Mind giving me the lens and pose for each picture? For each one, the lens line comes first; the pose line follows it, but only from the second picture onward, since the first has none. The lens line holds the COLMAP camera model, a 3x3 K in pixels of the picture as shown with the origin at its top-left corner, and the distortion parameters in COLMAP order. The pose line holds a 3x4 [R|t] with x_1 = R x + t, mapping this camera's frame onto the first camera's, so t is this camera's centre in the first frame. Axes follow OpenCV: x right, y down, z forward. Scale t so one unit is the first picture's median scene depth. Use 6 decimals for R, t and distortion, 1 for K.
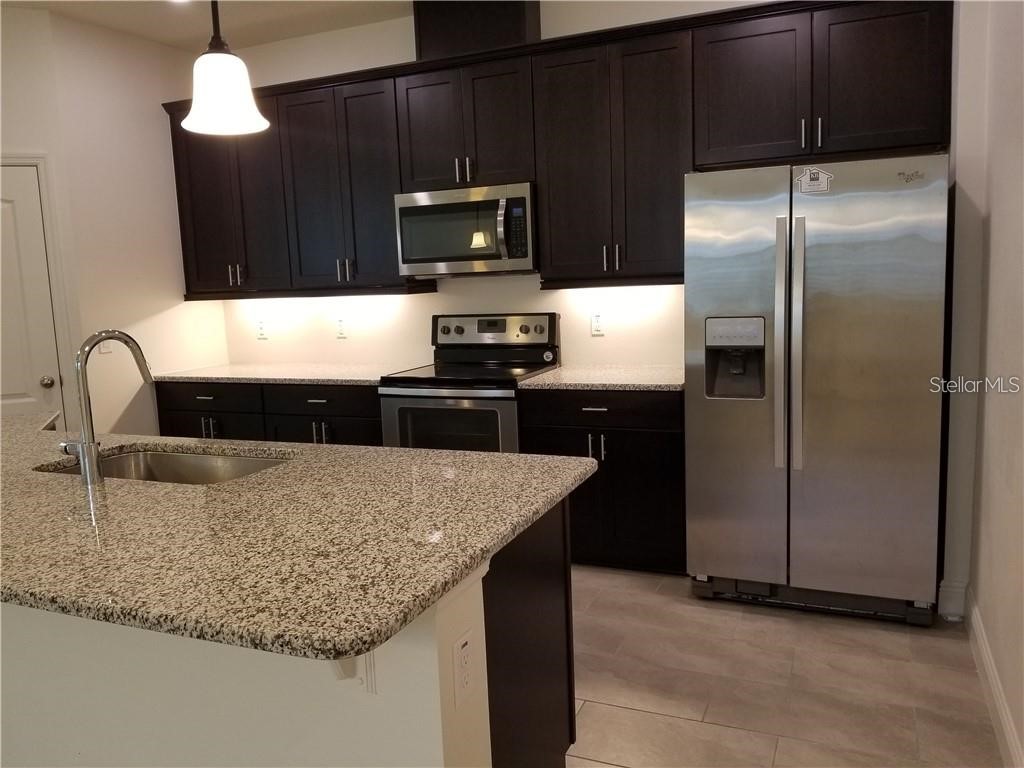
lens RADIAL K [[813.0, 0, 512.0], [0, 813.0, 384.0], [0, 0, 1]] dist [0.065585, -0.119759]
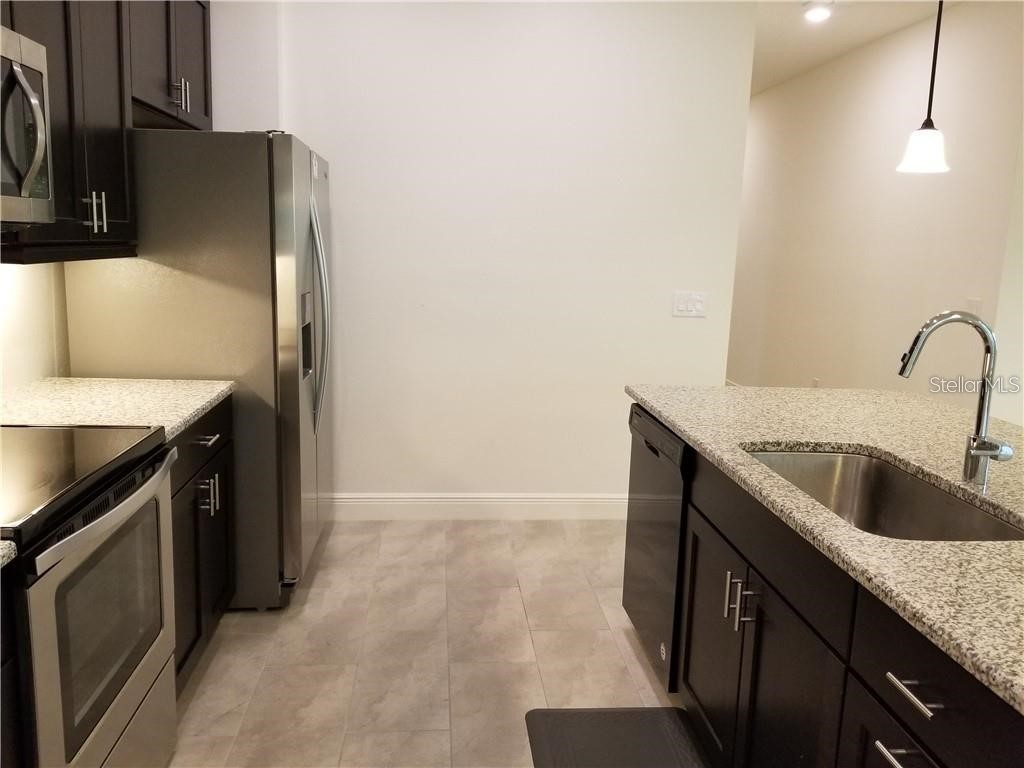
lens RADIAL K [[813.0, 0, 512.0], [0, 813.0, 384.0], [0, 0, 1]] dist [0.065585, -0.119759]
pose [[-0.490002, -0.119099, 0.863547, -0.725716], [0.110331, 0.974183, 0.196962, -0.141092], [-0.864711, 0.191788, -0.464211, 1.319069]]
